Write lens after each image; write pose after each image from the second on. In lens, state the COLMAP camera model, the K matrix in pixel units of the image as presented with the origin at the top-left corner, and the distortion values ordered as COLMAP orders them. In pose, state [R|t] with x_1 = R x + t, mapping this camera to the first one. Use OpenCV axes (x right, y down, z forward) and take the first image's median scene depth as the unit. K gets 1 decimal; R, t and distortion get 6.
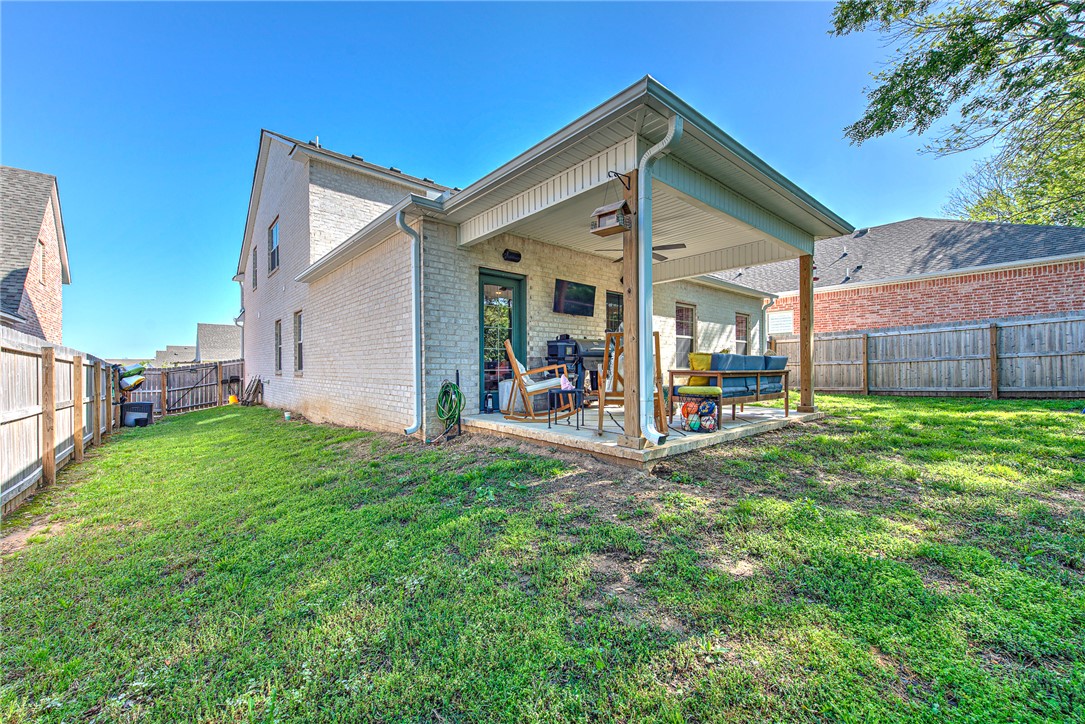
lens RADIAL K [[422.4, 0, 543.2], [0, 422.4, 364.9], [0, 0, 1]] dist [0.020191, 0.000095]
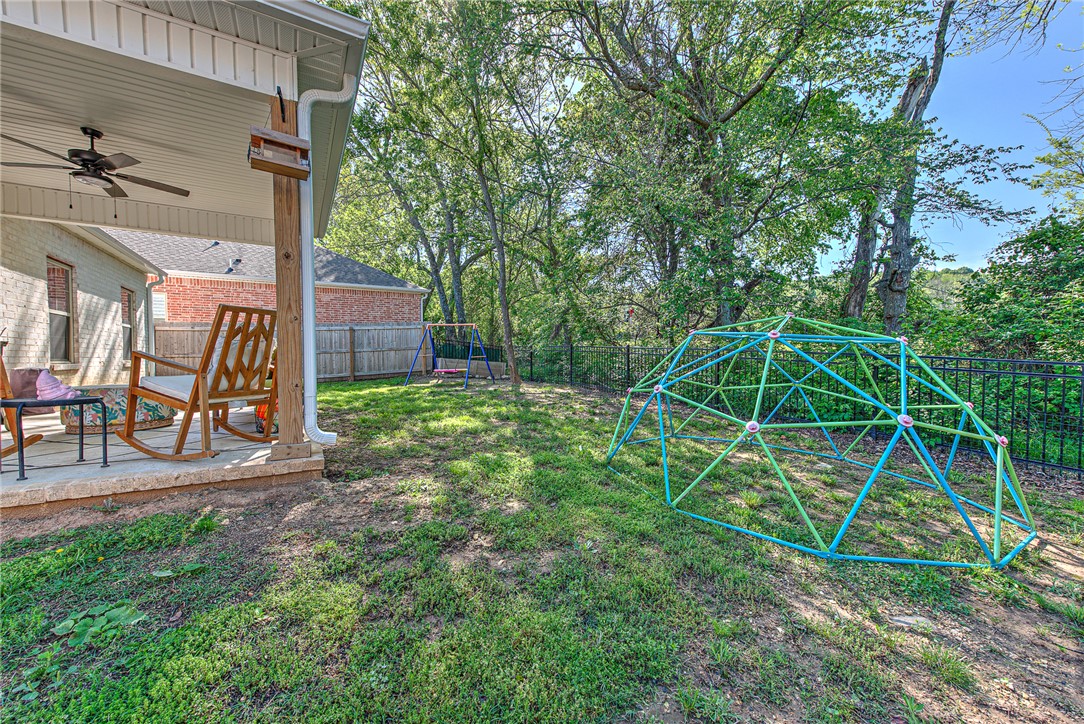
lens RADIAL K [[422.1, 0, 542.7], [0, 422.1, 364.9], [0, 0, 1]] dist [0.020191, 0.000095]
pose [[0.188687, -0.016658, 0.981896, -0.177385], [0.001446, 0.999860, 0.016685, 0.004057], [-0.982036, -0.001728, 0.188685, 0.149851]]
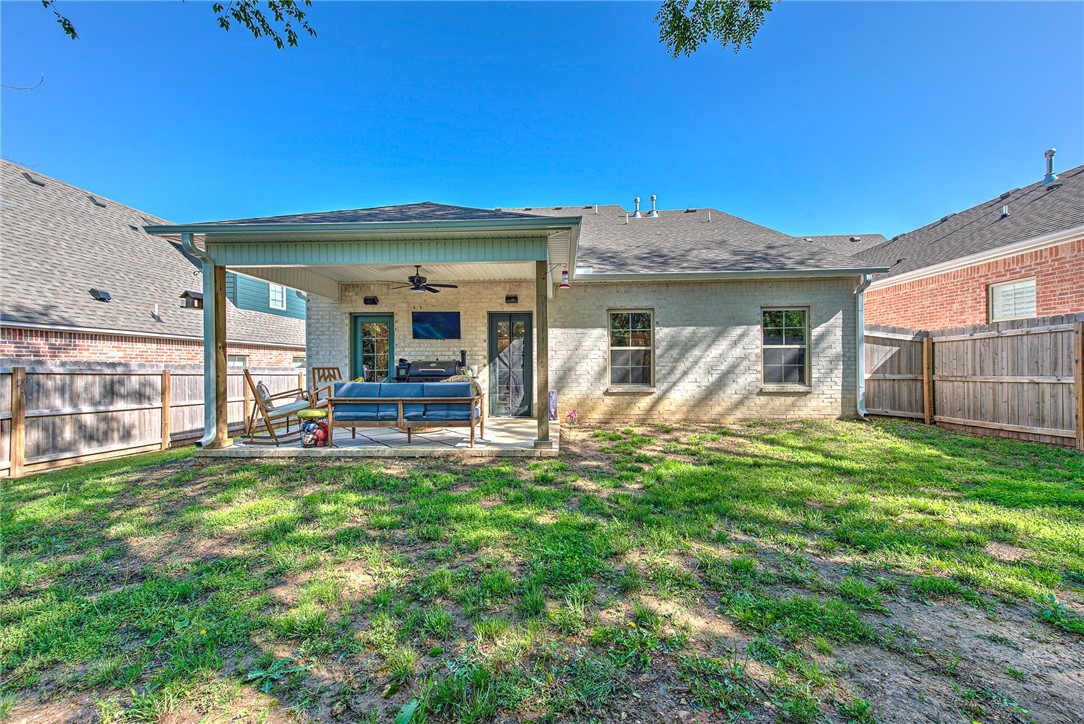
lens RADIAL K [[422.1, 0, 542.7], [0, 422.1, 364.9], [0, 0, 1]] dist [0.020191, 0.000095]
pose [[0.724381, -0.001660, -0.689398, 0.795324], [0.007633, 0.999955, 0.005613, -0.038298], [0.689357, -0.009328, 0.724361, 0.261998]]
